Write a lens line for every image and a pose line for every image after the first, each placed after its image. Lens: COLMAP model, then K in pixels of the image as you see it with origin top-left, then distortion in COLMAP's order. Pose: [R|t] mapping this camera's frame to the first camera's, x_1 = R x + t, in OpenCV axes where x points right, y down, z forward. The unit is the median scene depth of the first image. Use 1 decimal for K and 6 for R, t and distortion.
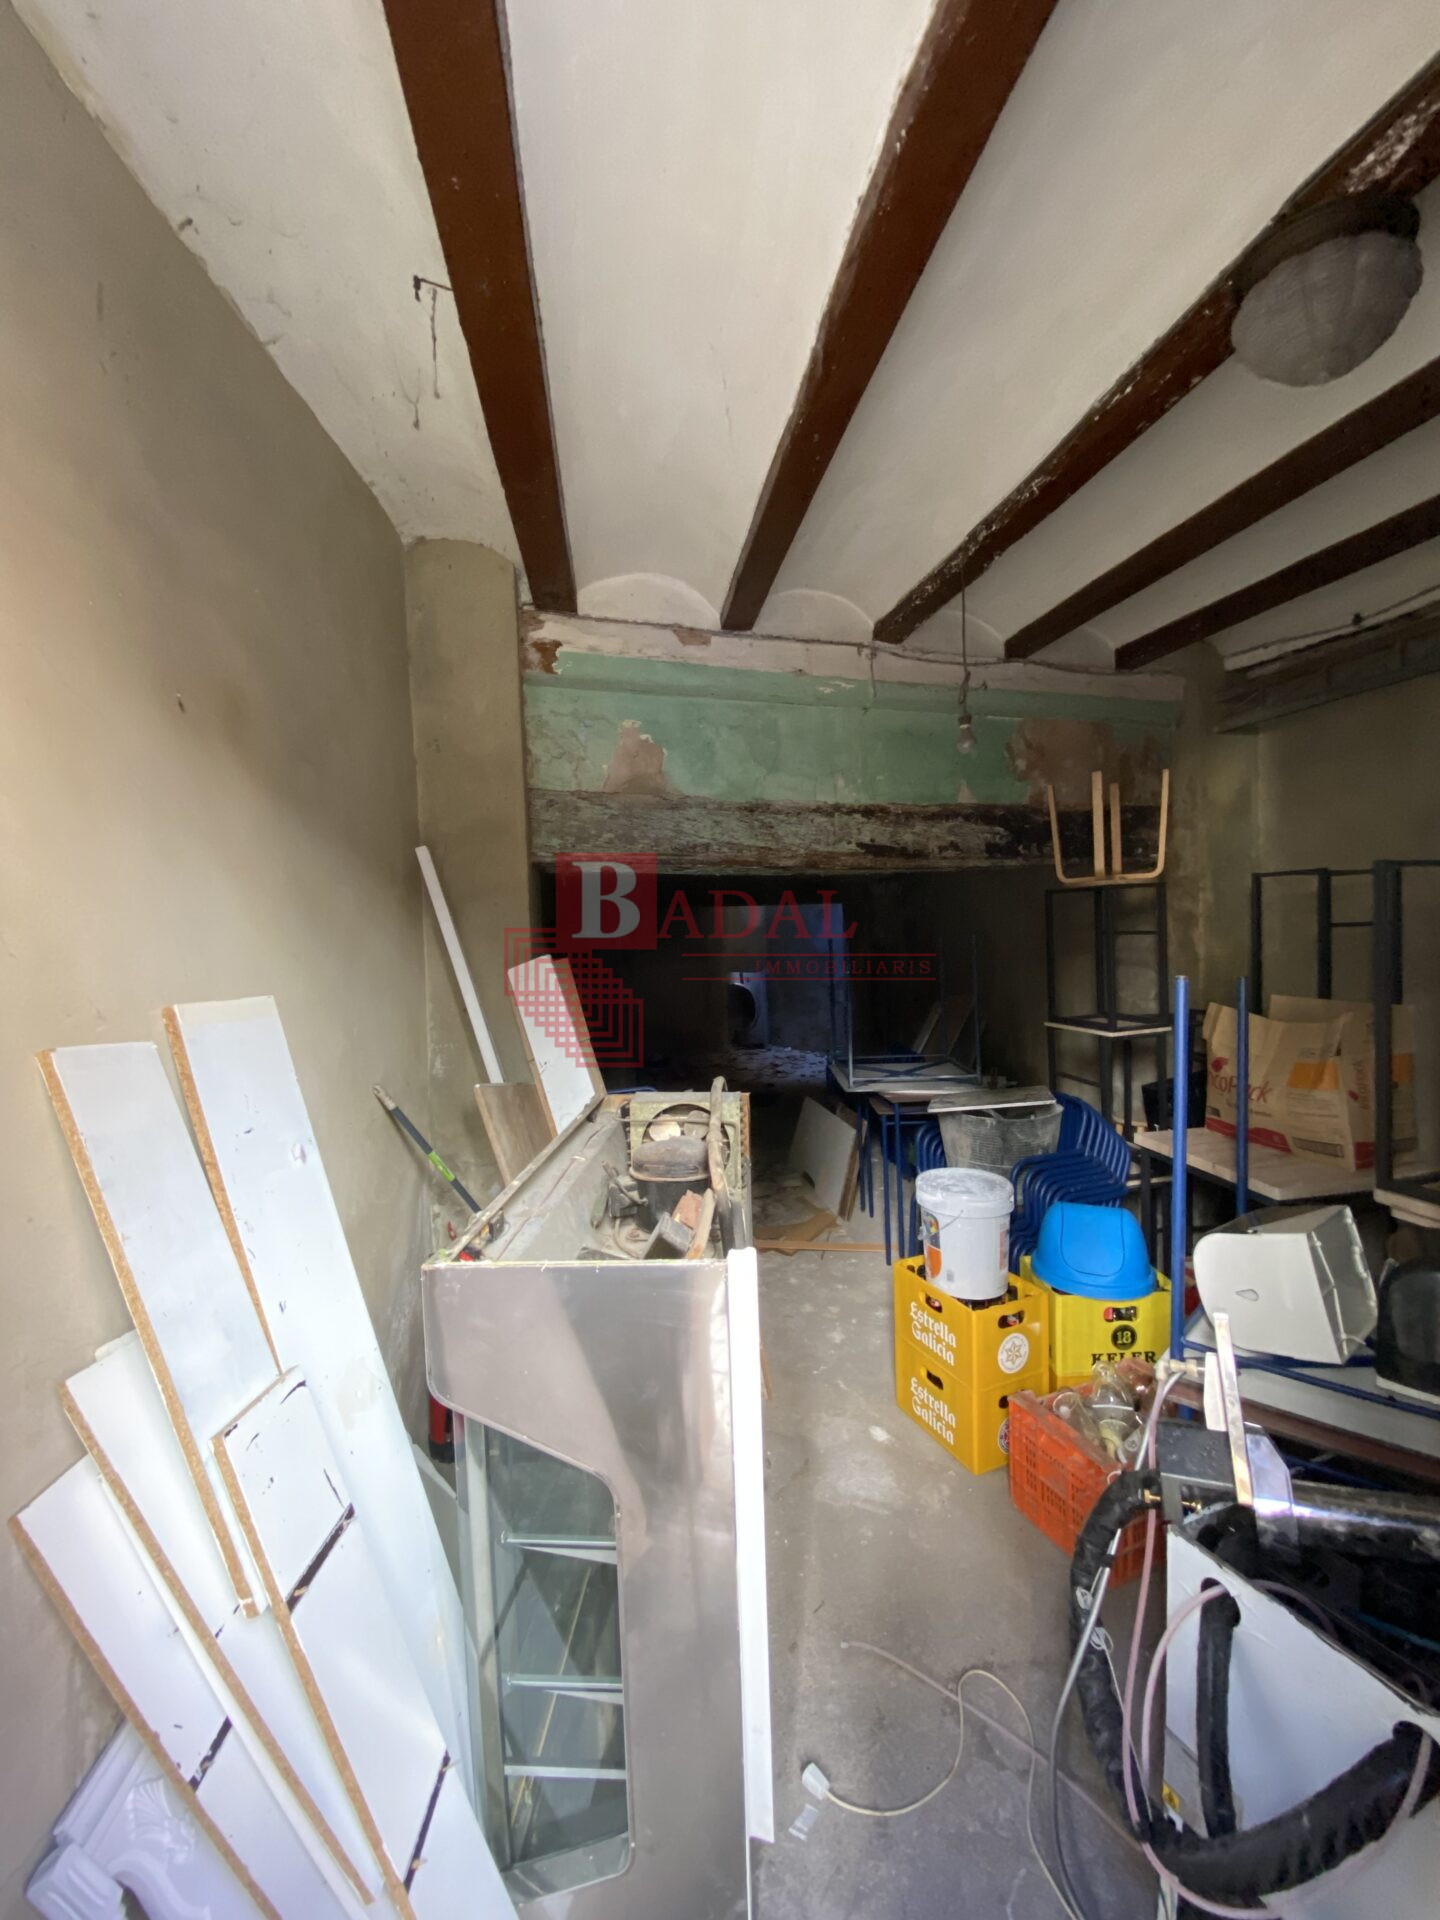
lens RADIAL K [[786.9, 0, 720.0], [0, 786.9, 960.0], [0, 0, 1]] dist [0.029659, -0.026365]
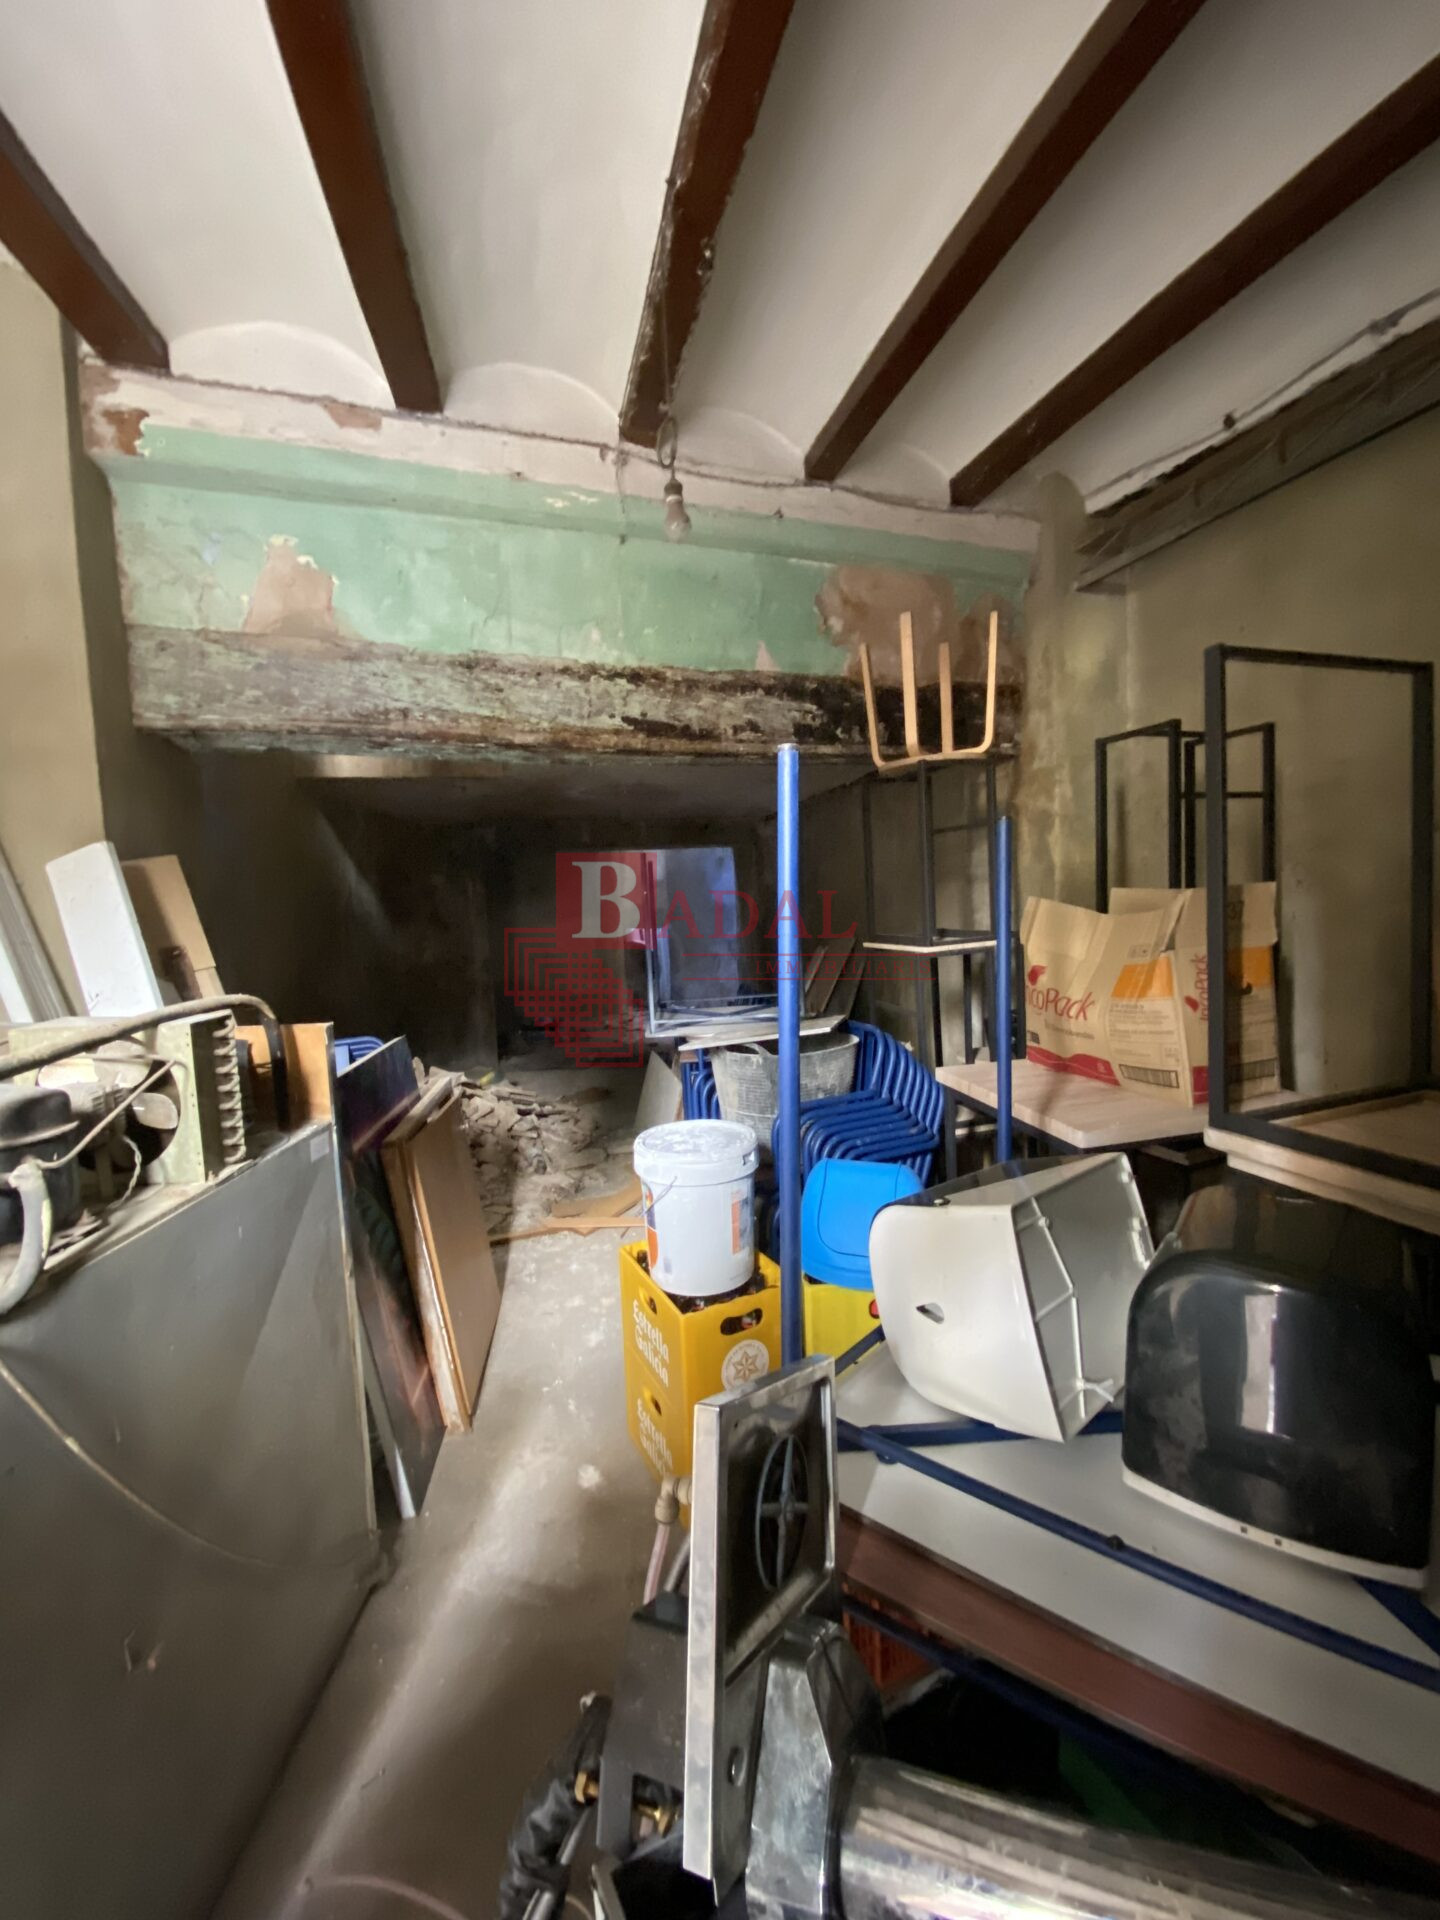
lens RADIAL K [[784.2, 0, 722.3], [0, 784.2, 962.3], [0, 0, 1]] dist [0.027617, -0.034807]
pose [[0.998260, -0.020134, 0.055428, 0.267733], [0.017996, 0.999085, 0.038795, 0.079098], [-0.056159, -0.037730, 0.997709, 0.243496]]
